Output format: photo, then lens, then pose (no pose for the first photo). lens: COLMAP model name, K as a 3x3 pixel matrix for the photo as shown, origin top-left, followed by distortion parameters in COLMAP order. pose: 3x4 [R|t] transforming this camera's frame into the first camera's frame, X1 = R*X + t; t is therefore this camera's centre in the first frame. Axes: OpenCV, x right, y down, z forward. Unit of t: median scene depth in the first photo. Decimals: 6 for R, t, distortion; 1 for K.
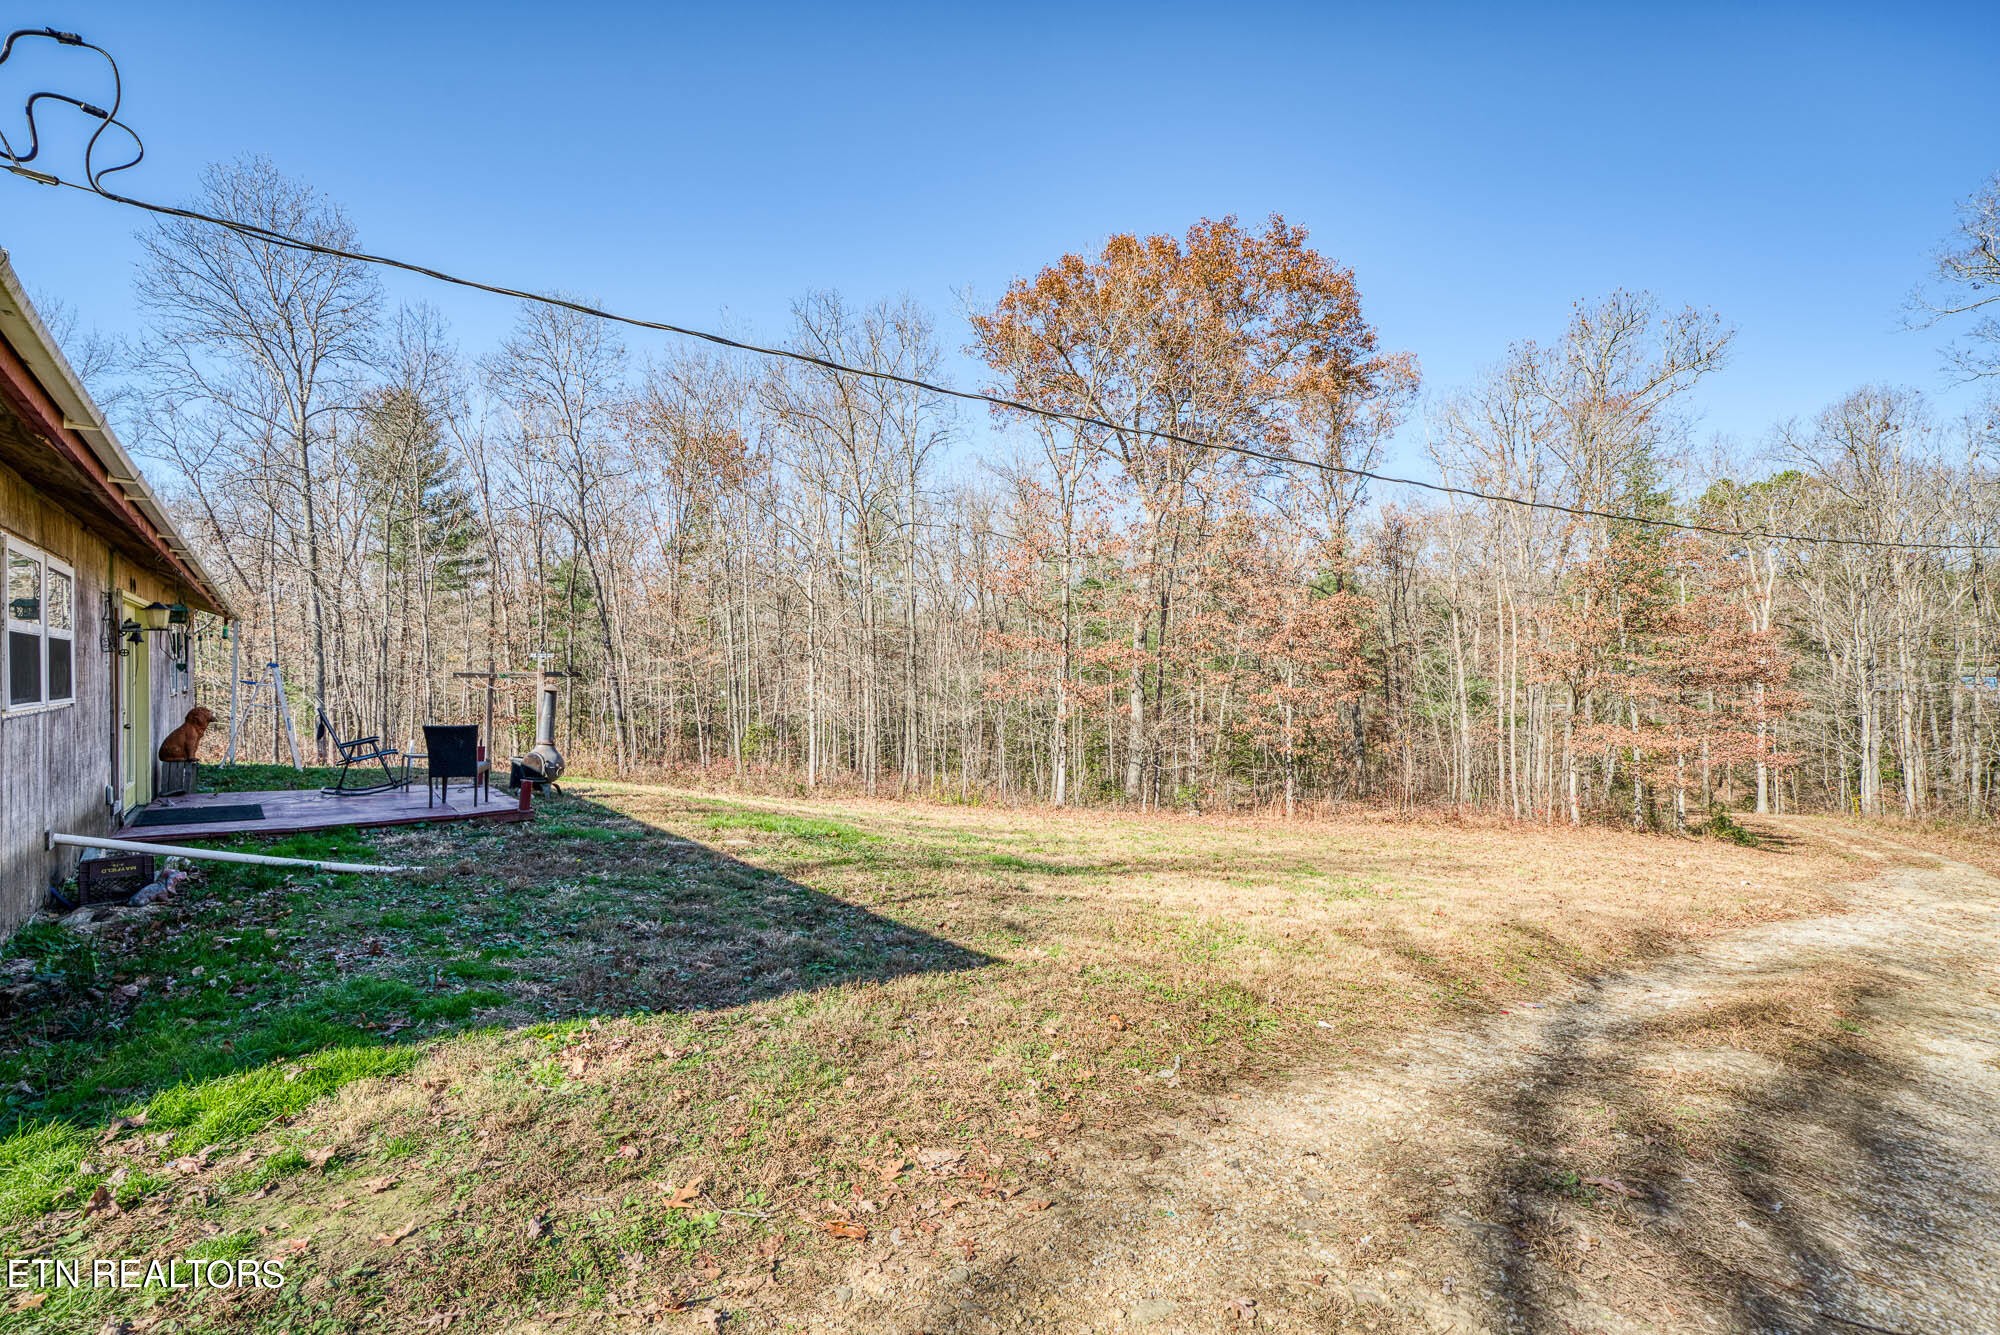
lens RADIAL K [[1276.5, 0, 996.3], [0, 1276.5, 675.3], [0, 0, 1]] dist [0.051679, -0.030861]
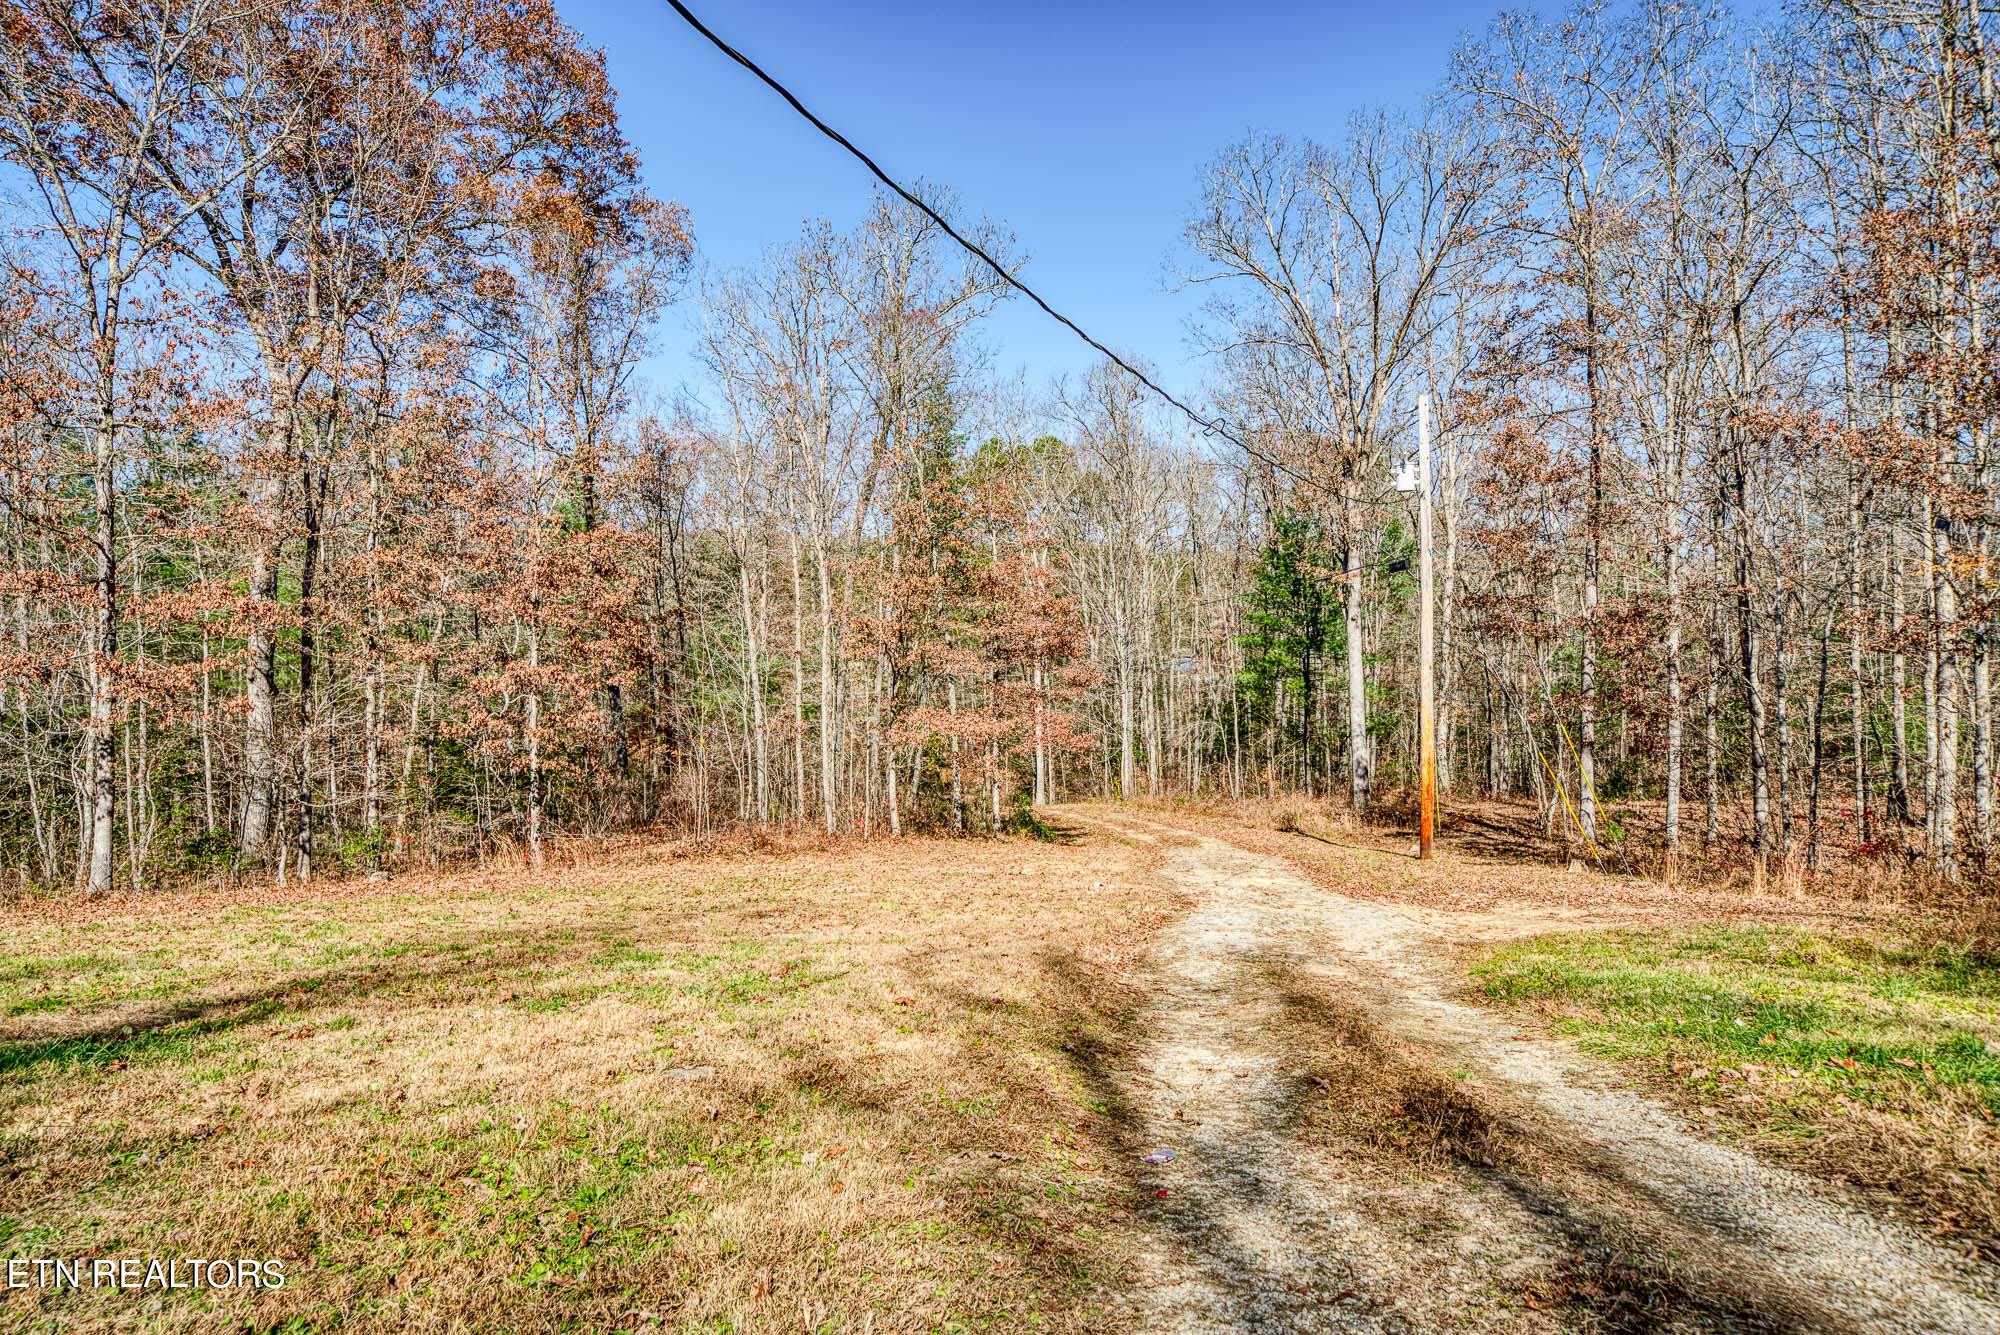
lens RADIAL K [[1276.5, 0, 996.3], [0, 1276.5, 675.3], [0, 0, 1]] dist [0.051679, -0.030861]
pose [[0.788295, -0.014883, 0.615118, 0.012877], [0.032794, 0.999303, -0.017847, 0.033051], [-0.614423, 0.034241, 0.788233, 0.335499]]
